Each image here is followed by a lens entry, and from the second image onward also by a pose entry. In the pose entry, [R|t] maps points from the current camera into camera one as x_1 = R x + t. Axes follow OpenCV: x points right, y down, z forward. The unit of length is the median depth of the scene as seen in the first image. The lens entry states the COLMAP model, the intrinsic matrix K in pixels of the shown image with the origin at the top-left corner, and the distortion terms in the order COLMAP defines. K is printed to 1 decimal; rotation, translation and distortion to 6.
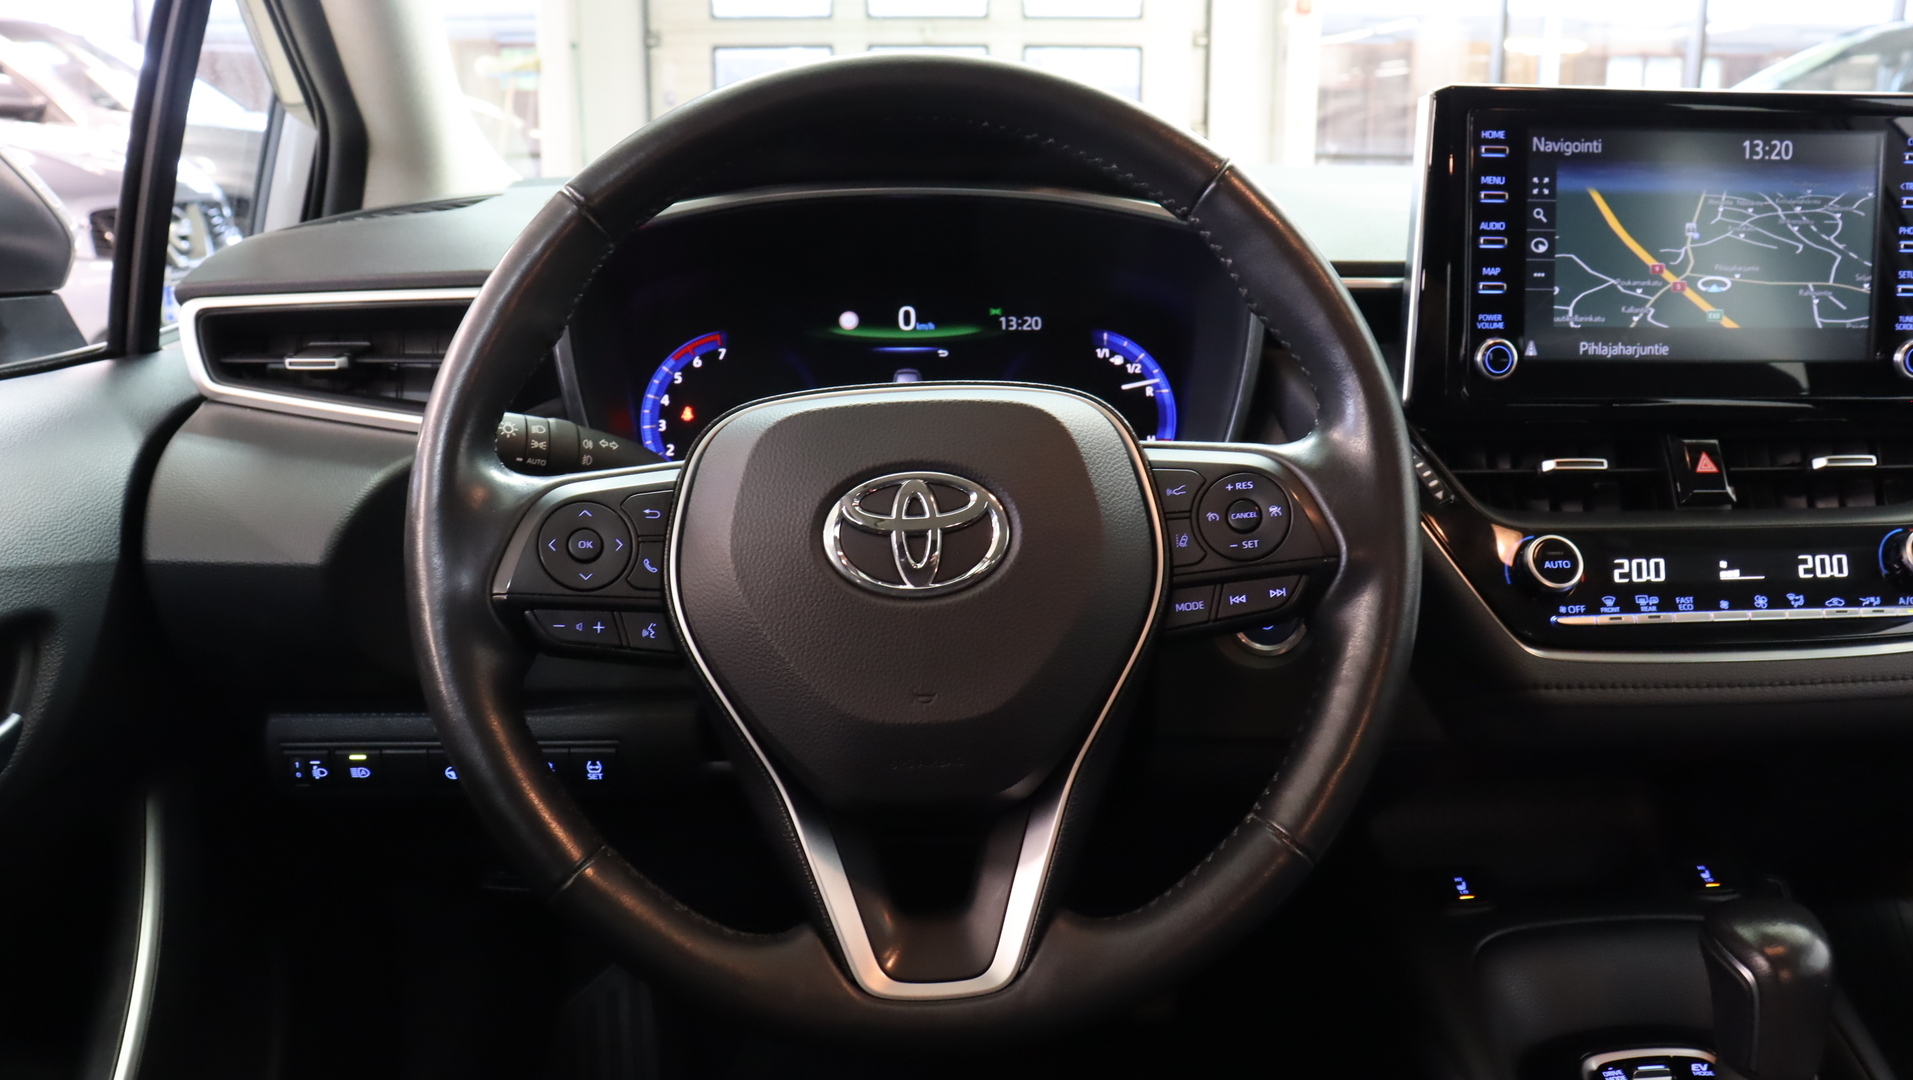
lens RADIAL K [[1704.6, 0, 959.8], [0, 1704.6, 530.3], [0, 0, 1]] dist [-0.166123, 0.227855]
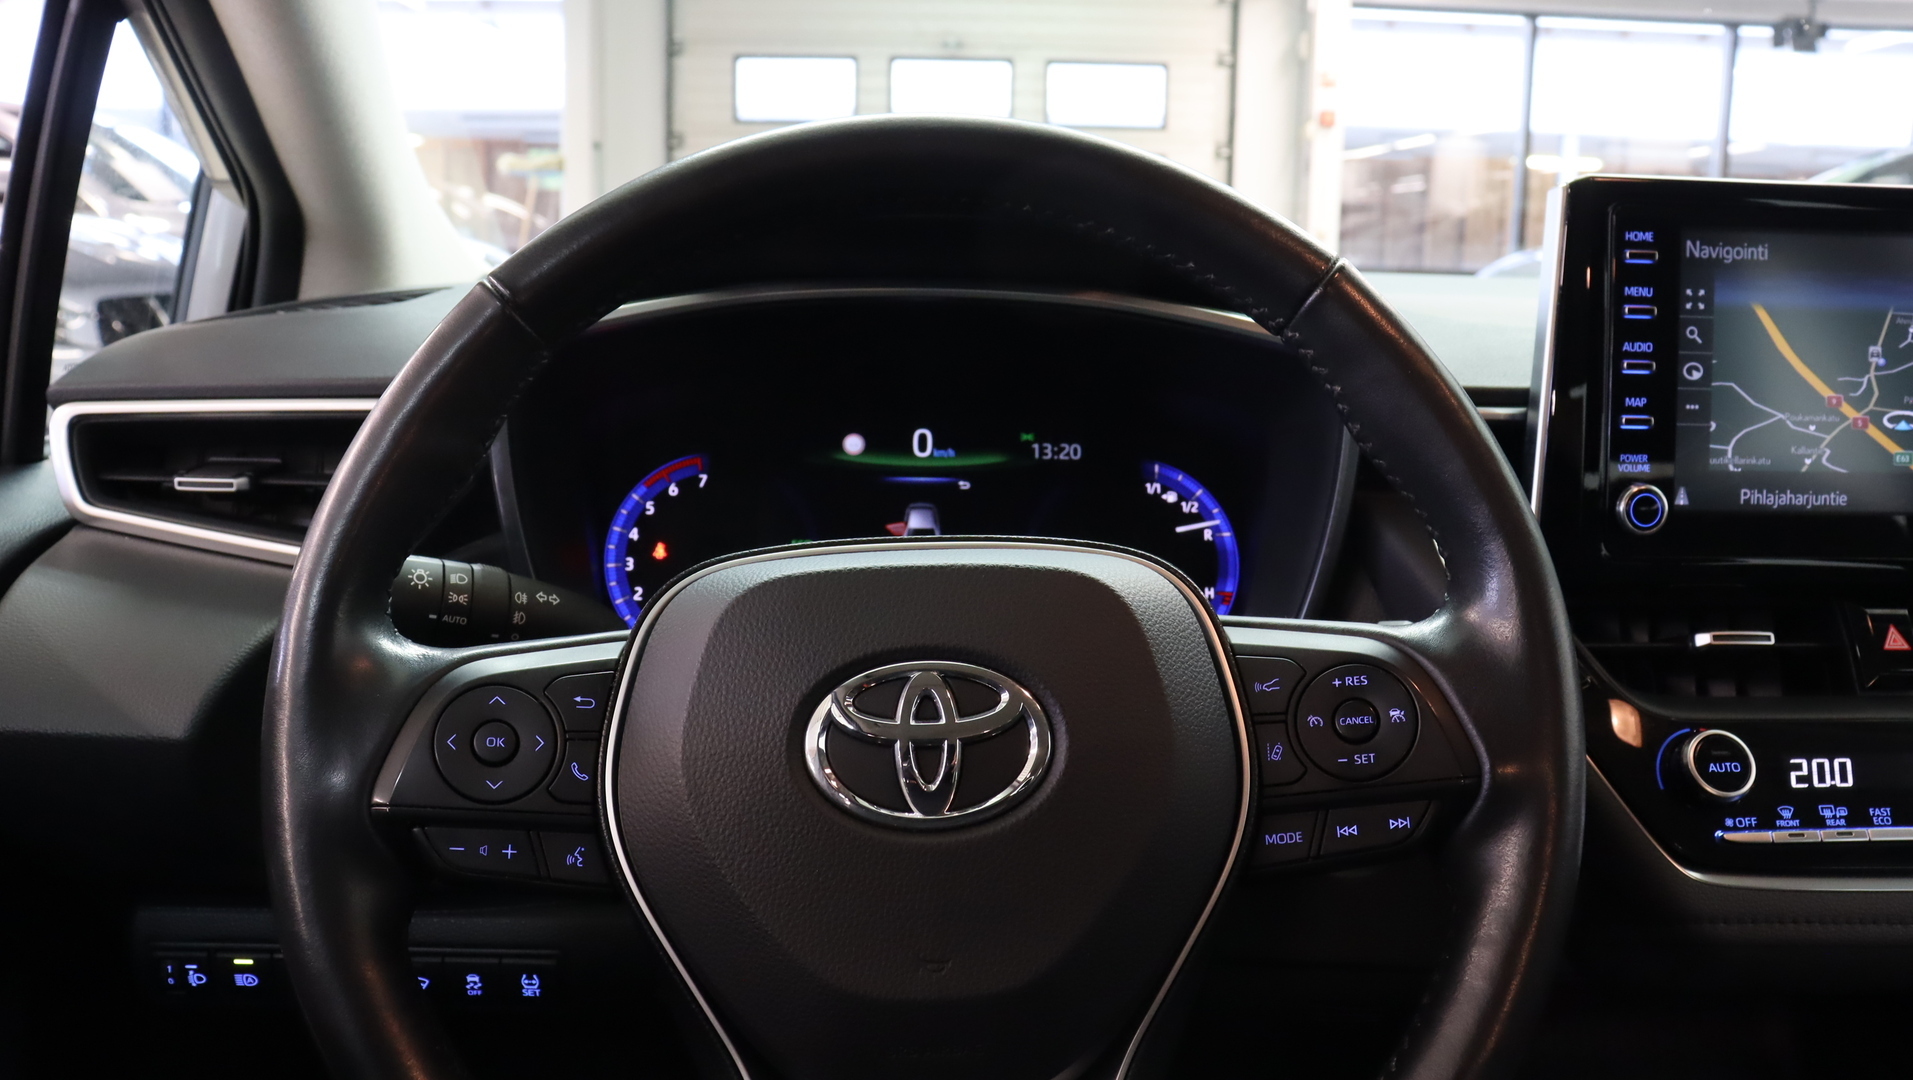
lens RADIAL K [[1704.6, 0, 959.8], [0, 1704.6, 530.3], [0, 0, 1]] dist [-0.166123, 0.227855]
pose [[0.999776, 0.019342, -0.008598, -0.005222], [-0.019835, 0.997913, -0.061459, -0.035517], [0.007392, 0.061616, 0.998073, 0.188283]]
